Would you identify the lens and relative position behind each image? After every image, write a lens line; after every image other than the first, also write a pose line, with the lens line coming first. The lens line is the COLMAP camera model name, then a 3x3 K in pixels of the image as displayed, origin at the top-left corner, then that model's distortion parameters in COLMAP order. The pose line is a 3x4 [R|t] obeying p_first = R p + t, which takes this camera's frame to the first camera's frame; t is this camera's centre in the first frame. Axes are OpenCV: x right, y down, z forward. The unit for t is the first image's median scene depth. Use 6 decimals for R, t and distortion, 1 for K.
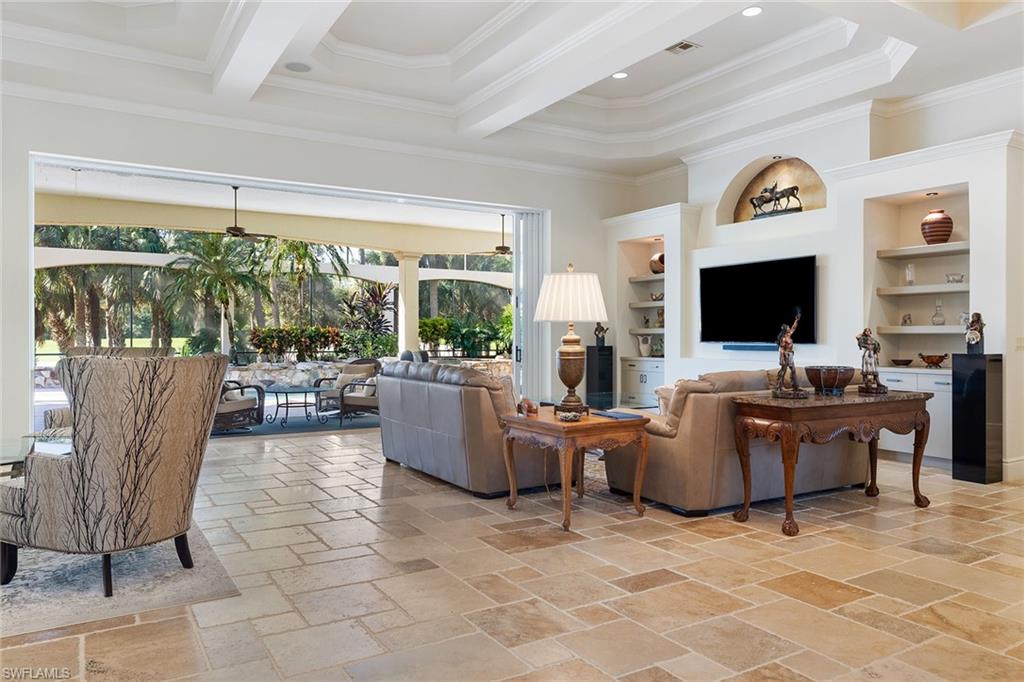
lens RADIAL K [[706.6, 0, 518.4], [0, 706.6, 338.1], [0, 0, 1]] dist [0.001045, -0.000811]
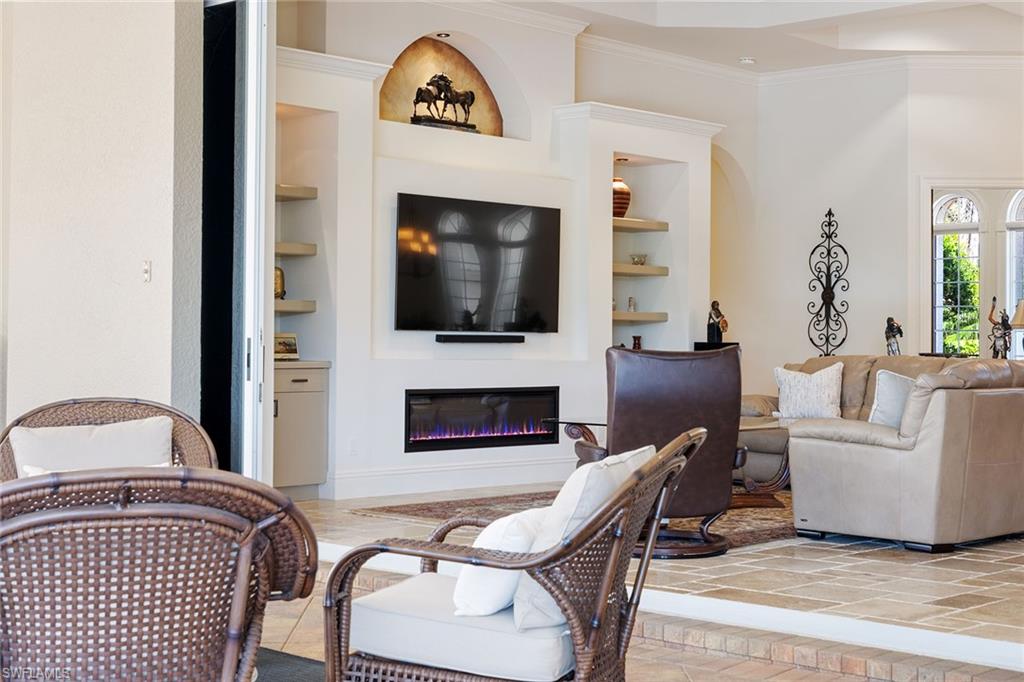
lens RADIAL K [[1585.9, 0, 512.0], [0, 1585.9, 341.0], [0, 0, 1]] dist [-0.016099, 0.022802]
pose [[-0.245575, -0.004648, 0.969366, -1.032686], [-0.006389, 0.999975, 0.003176, 0.010530], [-0.969356, -0.005413, -0.245599, 1.317206]]
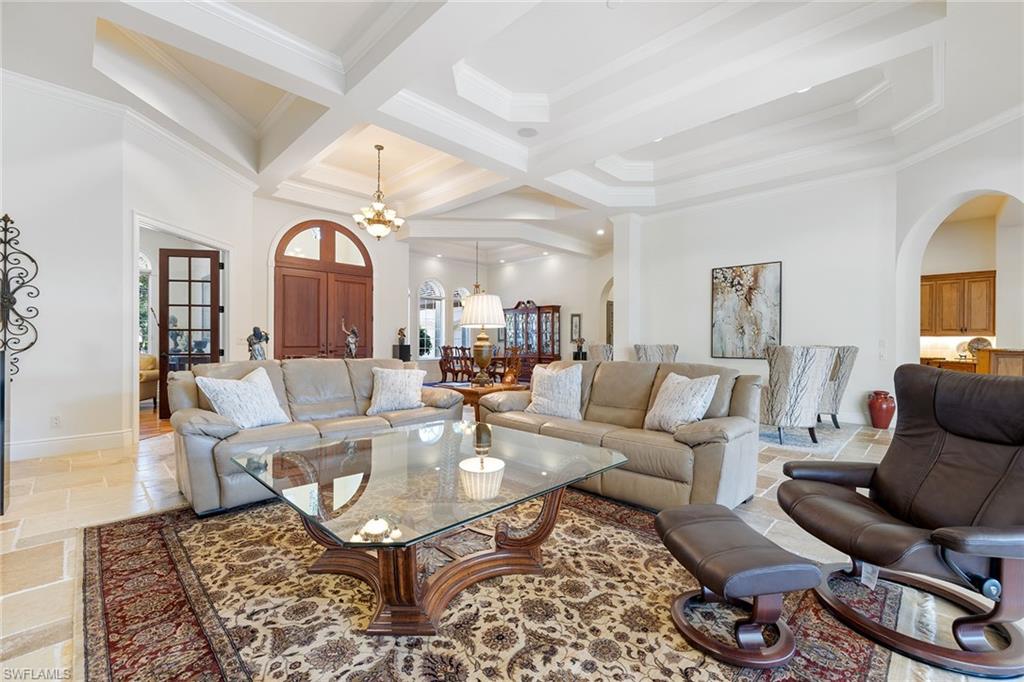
lens RADIAL K [[432.6, 0, 514.5], [0, 432.6, 340.7], [0, 0, 1]] dist [0.001815, 0.000270]
pose [[-0.971071, -0.007869, -0.238663, 0.138374], [-0.008187, 0.999966, 0.000338, 0.004095], [0.238652, 0.002282, -0.971102, 1.156594]]
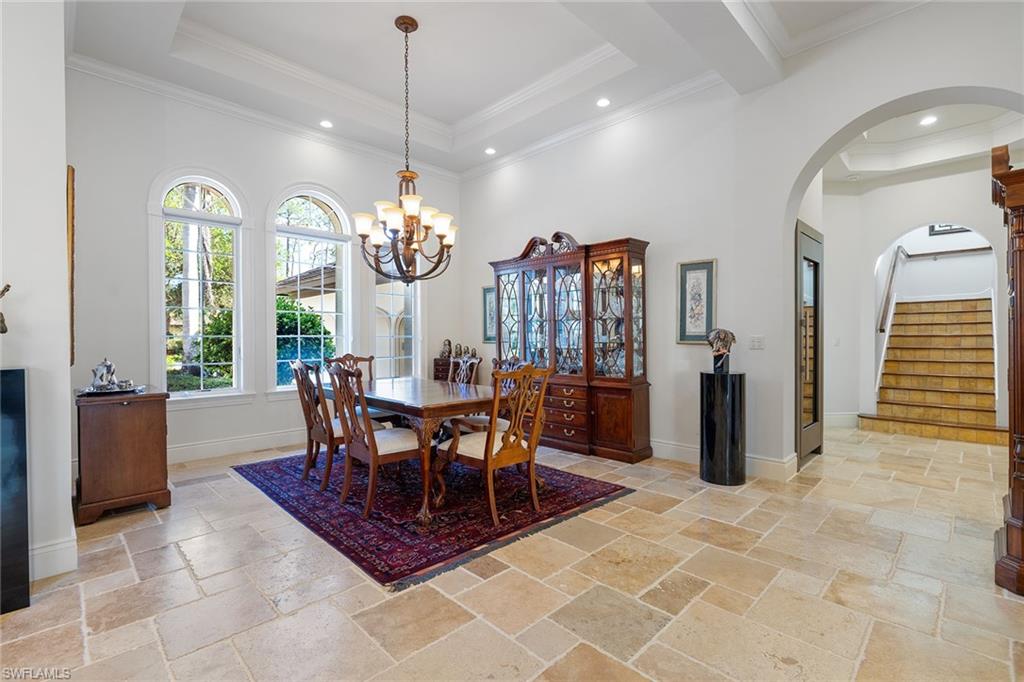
lens RADIAL K [[457.7, 0, 516.9], [0, 457.7, 341.5], [0, 0, 1]] dist [-0.001252, -0.000059]
pose [[-0.972245, 0.003481, -0.233939, -0.068123], [0.000933, 0.999939, 0.011003, 0.000499], [0.233963, 0.010479, -0.972189, 0.304484]]
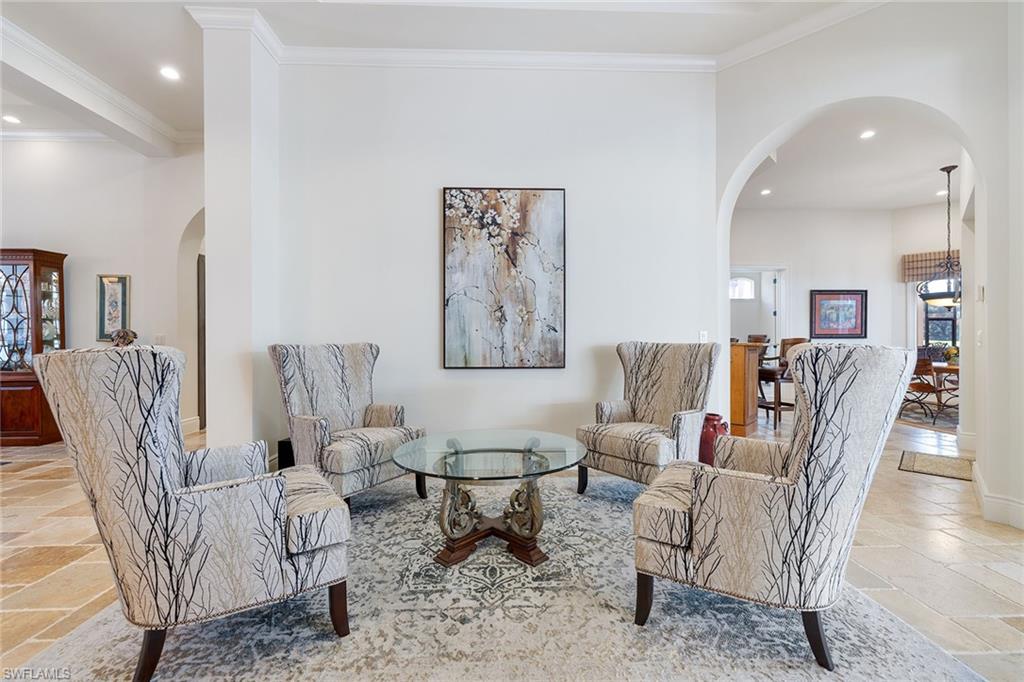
lens RADIAL K [[432.6, 0, 514.5], [0, 432.6, 340.7], [0, 0, 1]] dist [0.001815, 0.000270]
pose [[-0.496124, 0.002107, -0.868249, -0.133721], [-0.000761, 0.999996, 0.002861, 0.006359], [0.868251, 0.002081, -0.496120, 0.652003]]
